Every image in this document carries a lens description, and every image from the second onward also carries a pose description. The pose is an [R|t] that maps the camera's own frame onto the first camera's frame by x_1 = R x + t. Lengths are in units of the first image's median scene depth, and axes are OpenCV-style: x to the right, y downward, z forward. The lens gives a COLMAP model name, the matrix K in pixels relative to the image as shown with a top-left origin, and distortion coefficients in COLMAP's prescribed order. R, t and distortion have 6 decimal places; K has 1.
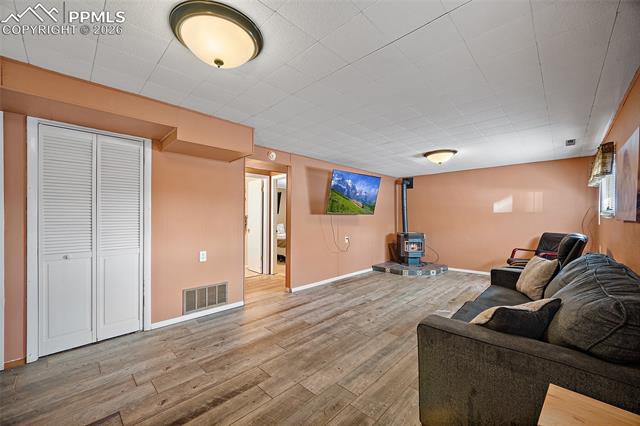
lens RADIAL K [[253.3, 0, 314.1], [0, 253.3, 212.9], [0, 0, 1]] dist [-0.010437, 0.000020]
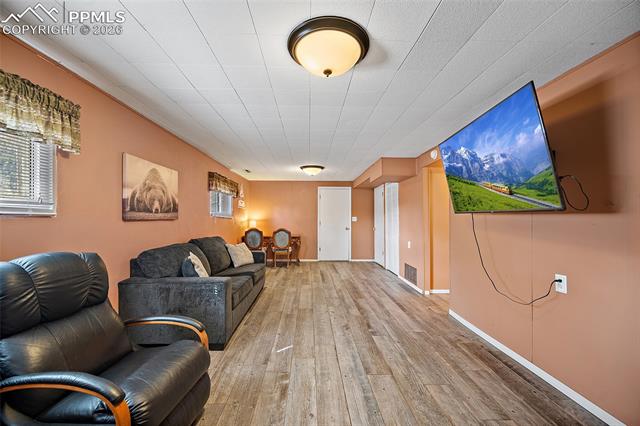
lens RADIAL K [[253.3, 0, 314.1], [0, 253.3, 212.9], [0, 0, 1]] dist [-0.010437, 0.000020]
pose [[-0.692699, -0.020115, -0.720947, 0.826021], [-0.000362, 0.999621, -0.027542, 0.019030], [0.721227, -0.018817, -0.692443, 1.316794]]
